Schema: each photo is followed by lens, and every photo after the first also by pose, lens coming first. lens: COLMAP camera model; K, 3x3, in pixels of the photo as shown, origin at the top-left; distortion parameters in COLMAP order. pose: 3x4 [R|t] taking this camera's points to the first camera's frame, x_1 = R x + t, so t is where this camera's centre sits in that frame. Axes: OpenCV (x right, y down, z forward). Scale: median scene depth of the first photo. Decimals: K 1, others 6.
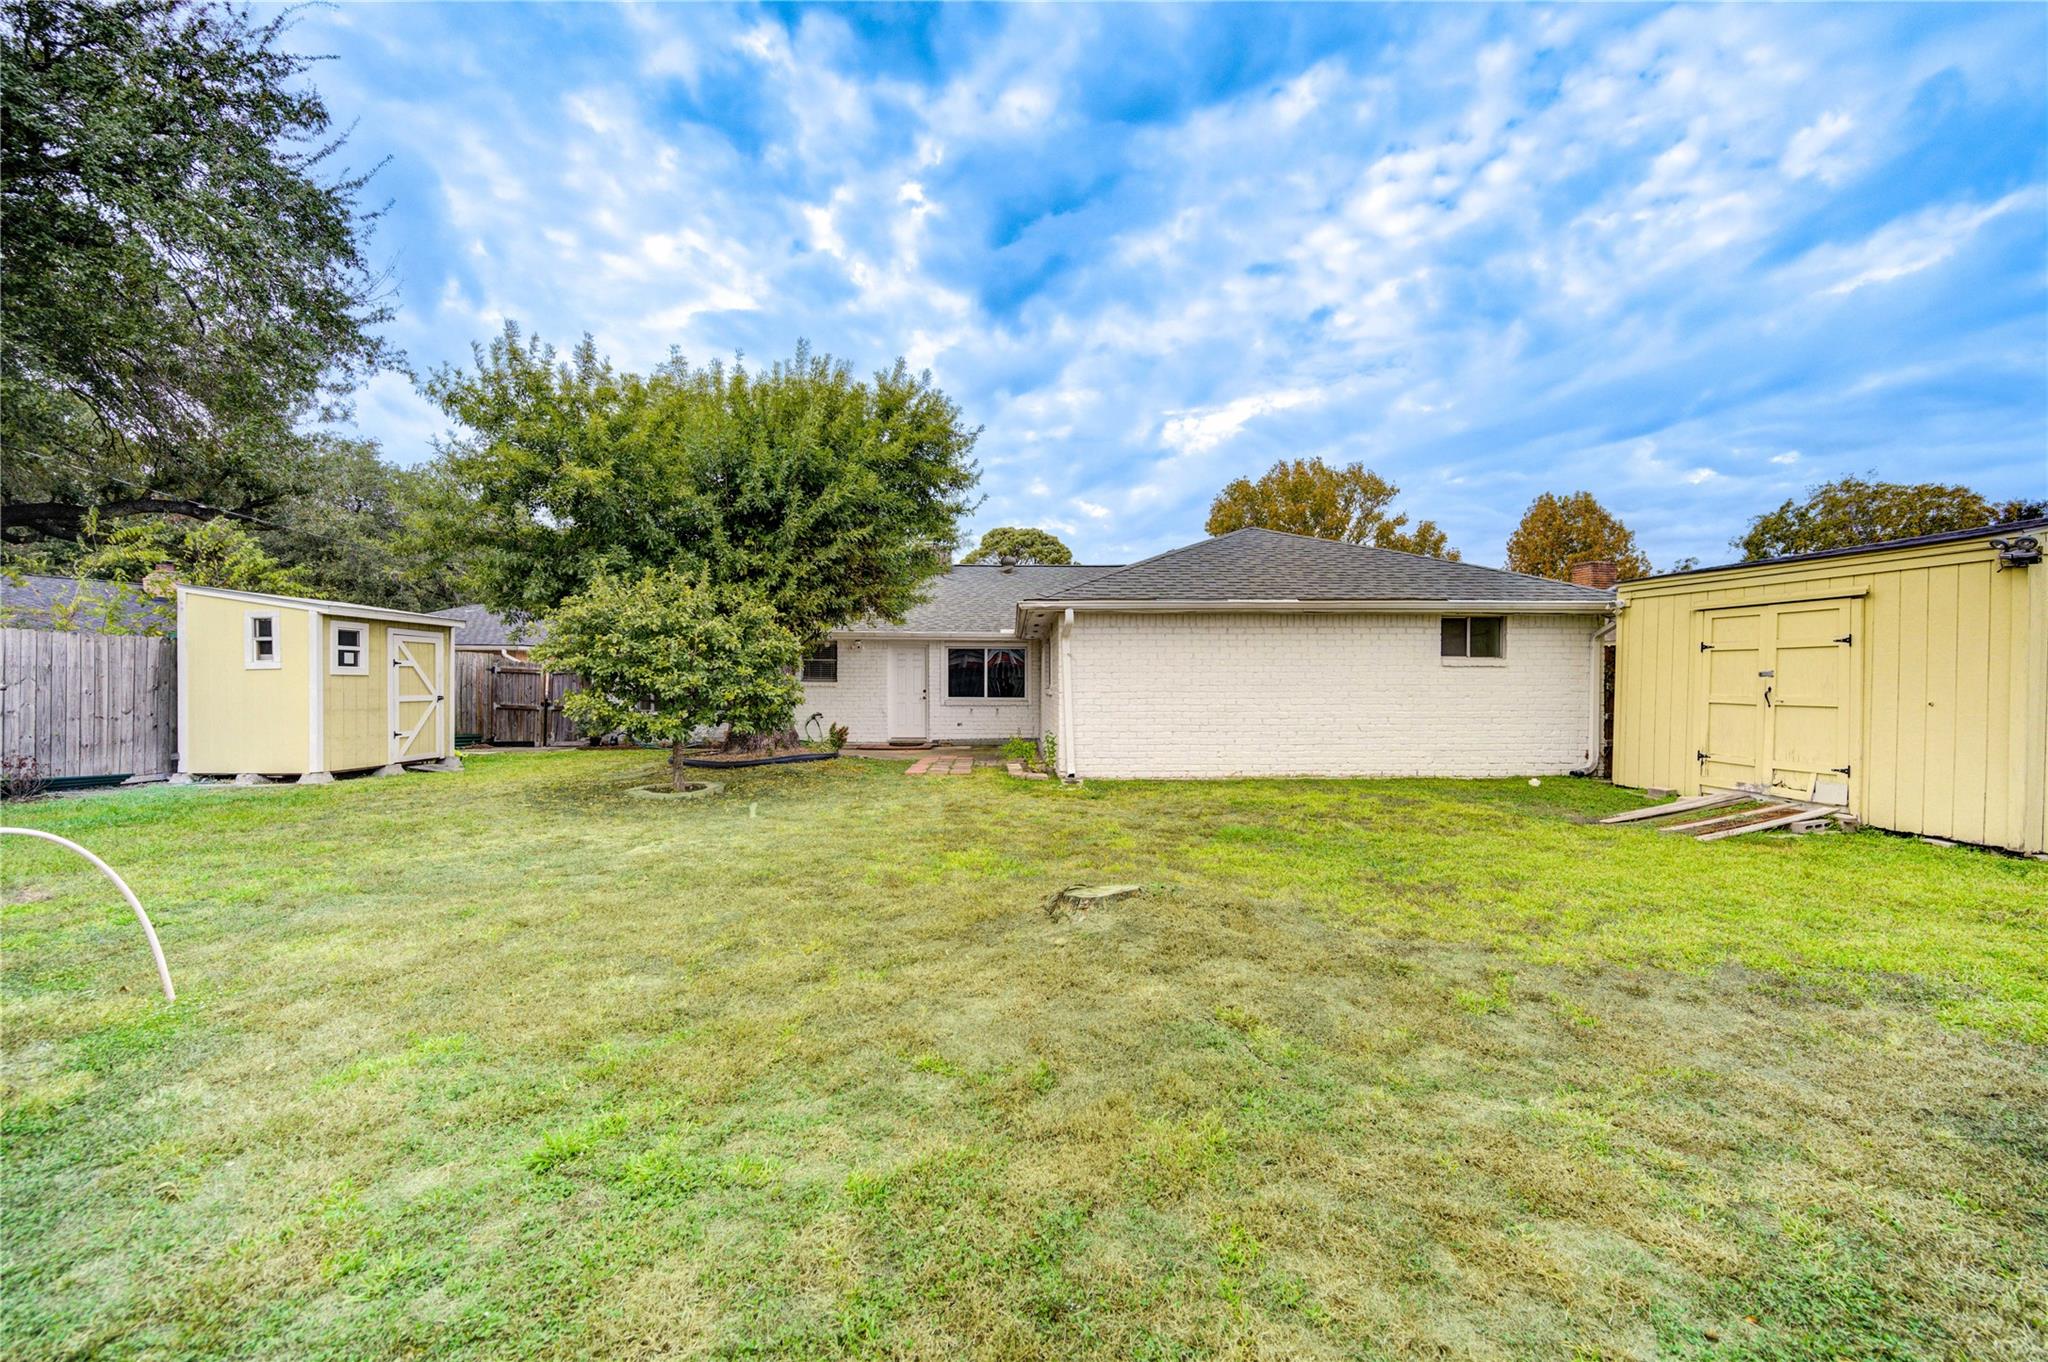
lens RADIAL K [[807.1, 0, 1024.0], [0, 807.1, 681.0], [0, 0, 1]] dist [0.000340, -0.000109]
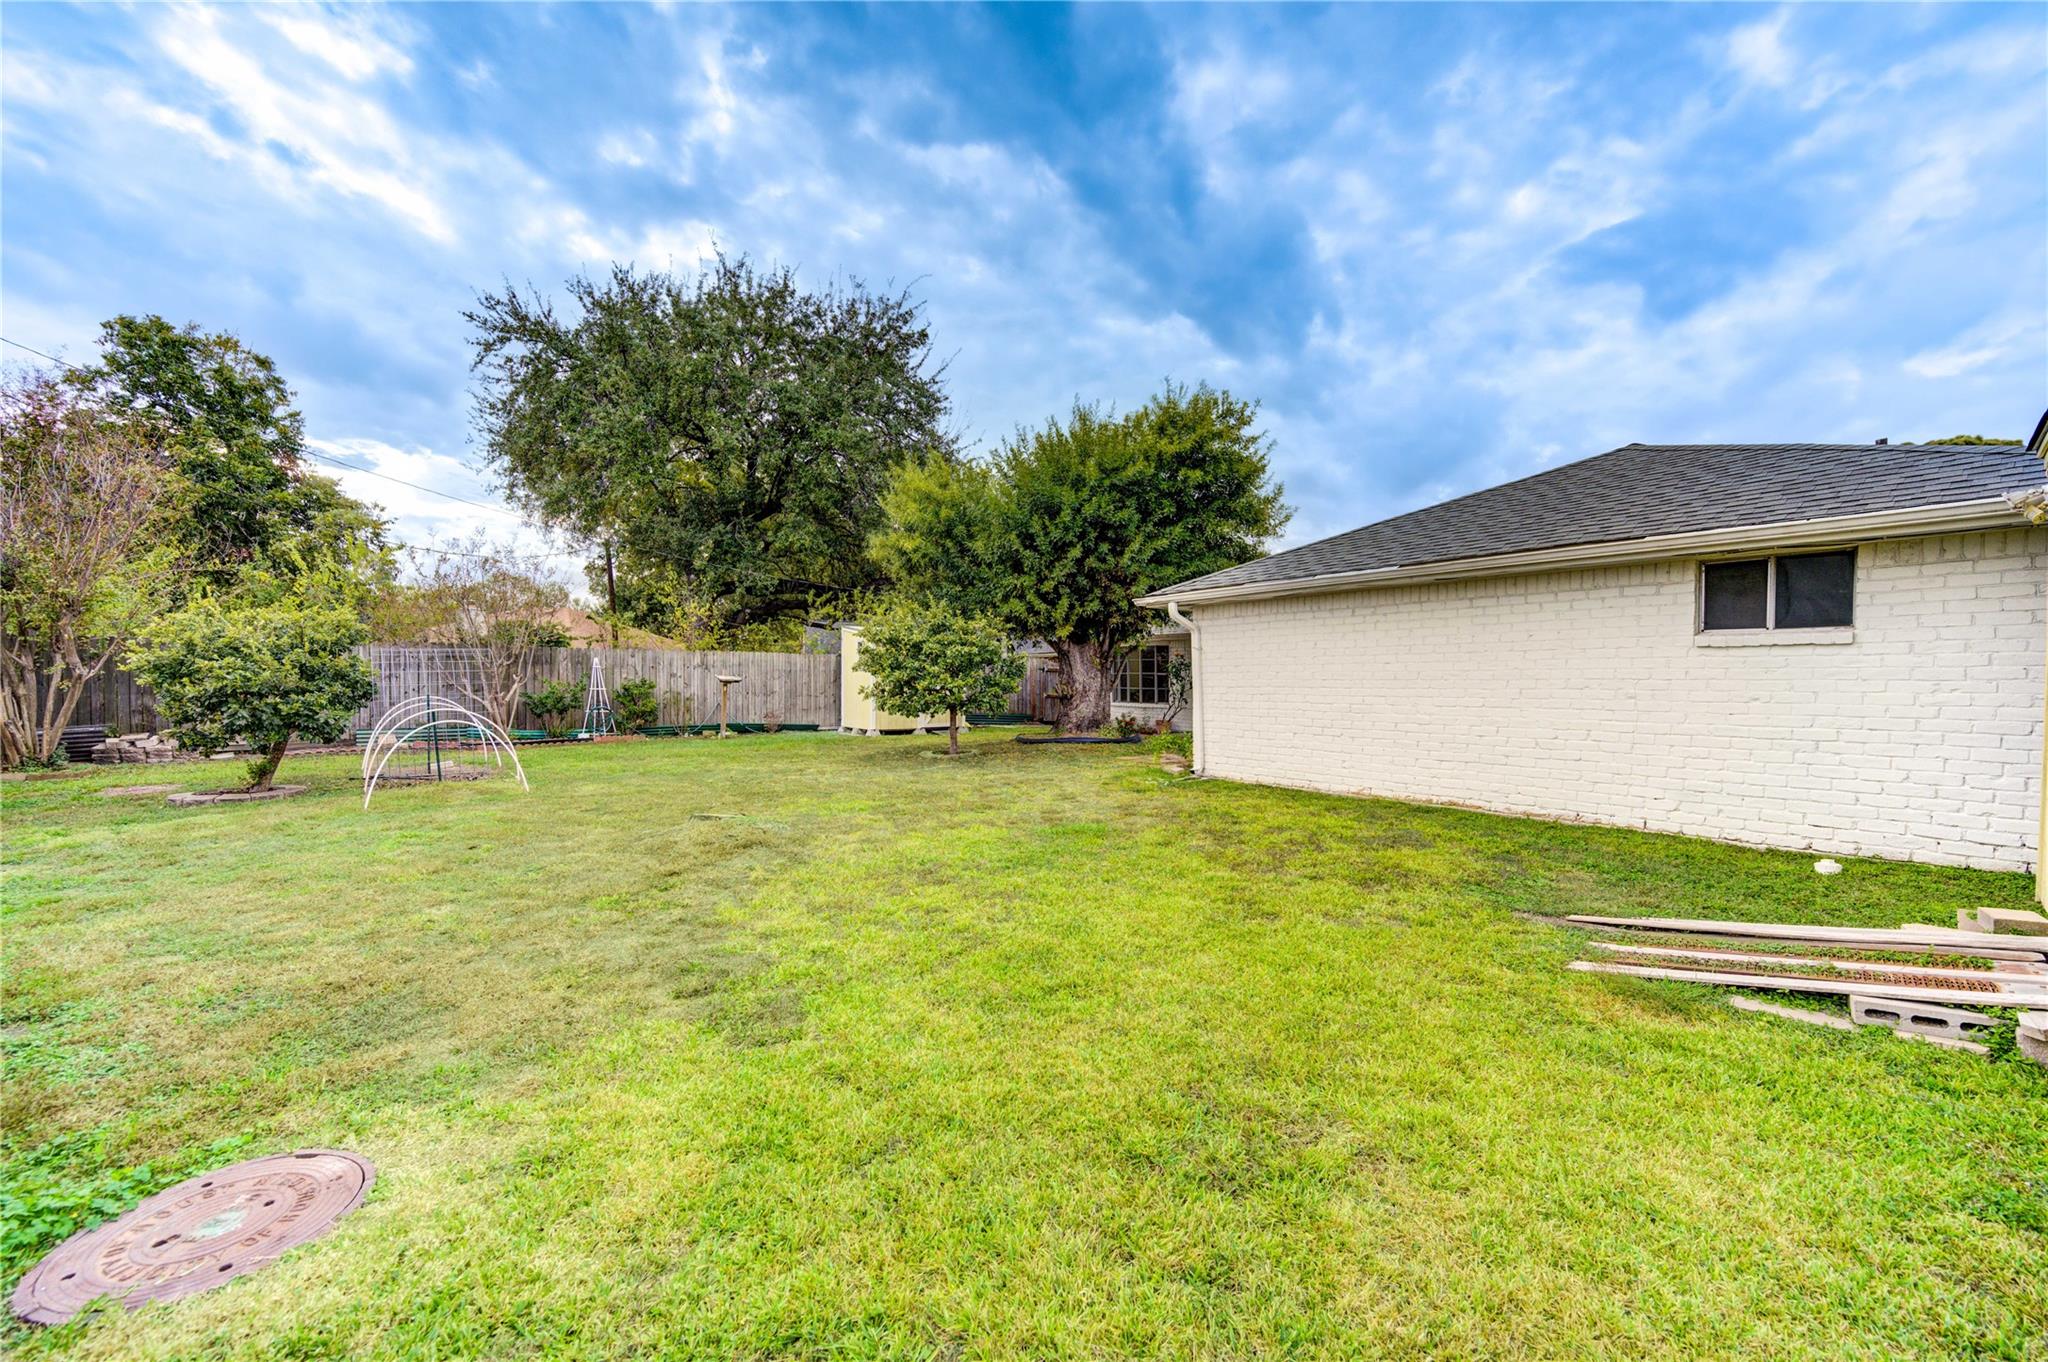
lens RADIAL K [[807.1, 0, 1024.0], [0, 807.1, 681.0], [0, 0, 1]] dist [0.000340, -0.000109]
pose [[0.566990, 0.001099, -0.823724, 0.723318], [0.001863, 0.999995, 0.002617, 0.003783], [0.823723, -0.003018, 0.566985, 0.266907]]
